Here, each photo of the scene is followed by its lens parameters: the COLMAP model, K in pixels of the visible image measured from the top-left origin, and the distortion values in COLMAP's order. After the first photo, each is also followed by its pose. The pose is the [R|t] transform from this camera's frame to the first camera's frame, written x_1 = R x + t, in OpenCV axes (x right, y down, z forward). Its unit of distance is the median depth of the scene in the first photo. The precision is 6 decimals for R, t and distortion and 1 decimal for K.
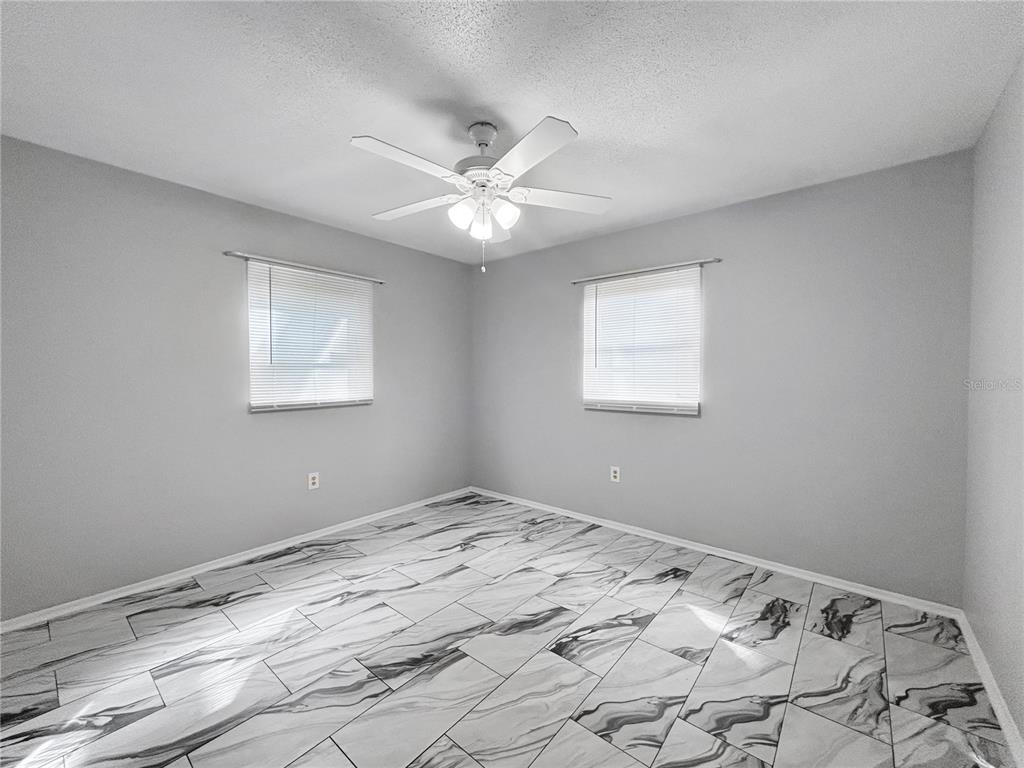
lens RADIAL K [[415.9, 0, 514.8], [0, 415.9, 379.7], [0, 0, 1]] dist [0.001417, 0.000257]
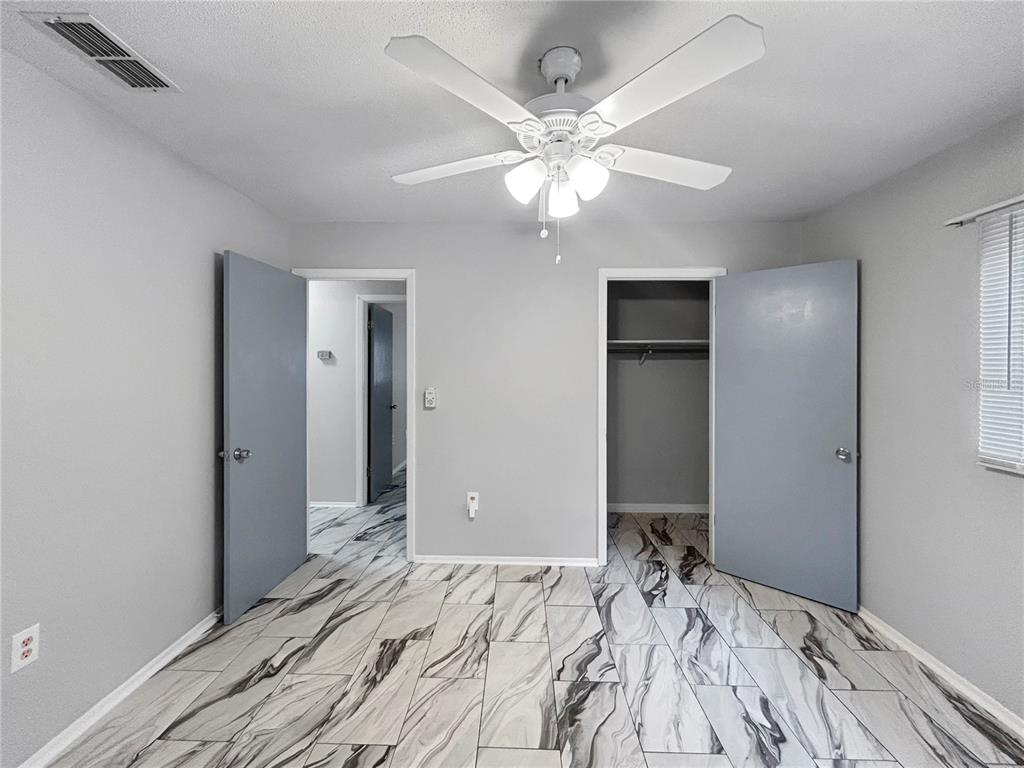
lens RADIAL K [[415.9, 0, 514.8], [0, 415.9, 379.7], [0, 0, 1]] dist [0.001417, 0.000257]
pose [[-0.778340, 0.013267, -0.627702, 0.433207], [-0.019634, 0.998773, 0.045456, -0.102551], [0.627535, 0.047704, -0.777125, 1.571339]]
